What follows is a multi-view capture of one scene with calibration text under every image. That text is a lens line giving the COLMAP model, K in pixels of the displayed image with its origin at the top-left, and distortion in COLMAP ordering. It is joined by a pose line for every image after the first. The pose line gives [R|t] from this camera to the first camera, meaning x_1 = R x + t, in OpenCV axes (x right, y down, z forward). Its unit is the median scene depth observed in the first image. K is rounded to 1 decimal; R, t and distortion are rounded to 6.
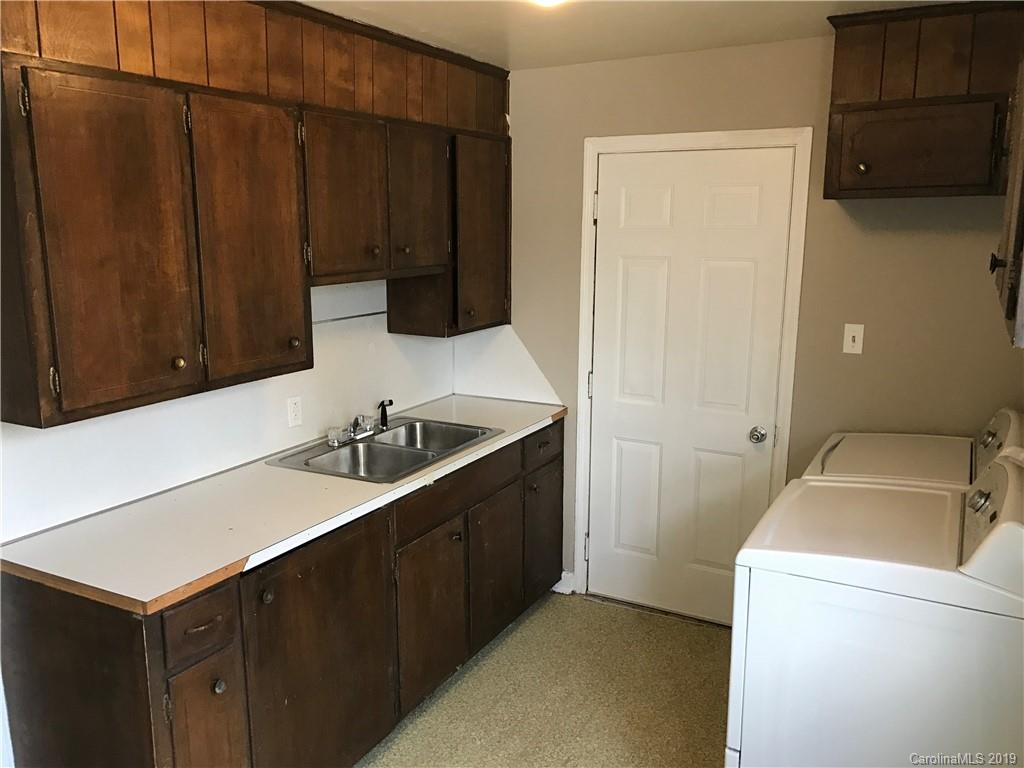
lens RADIAL K [[840.7, 0, 512.0], [0, 840.7, 384.0], [0, 0, 1]] dist [0.009391, -0.000670]
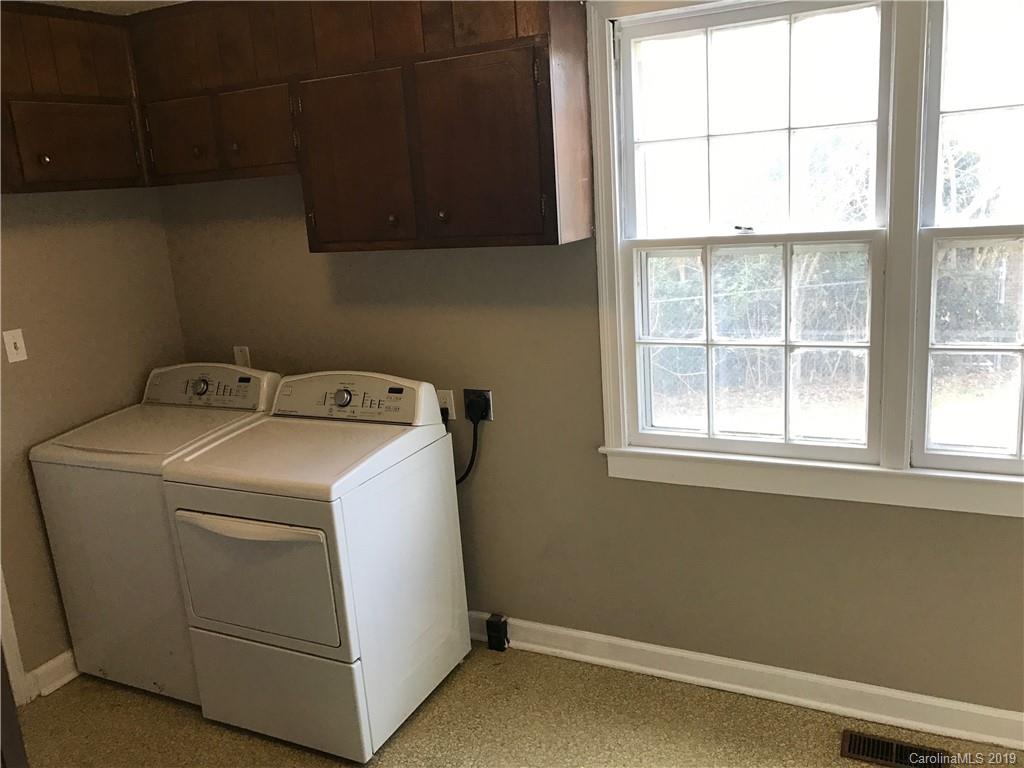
lens RADIAL K [[840.7, 0, 512.0], [0, 840.7, 384.0], [0, 0, 1]] dist [0.009391, -0.000670]
pose [[-0.033329, -0.228699, 0.972927, -0.634751], [0.259427, 0.938121, 0.229404, -0.102483], [-0.965187, 0.260049, 0.028064, 0.542573]]
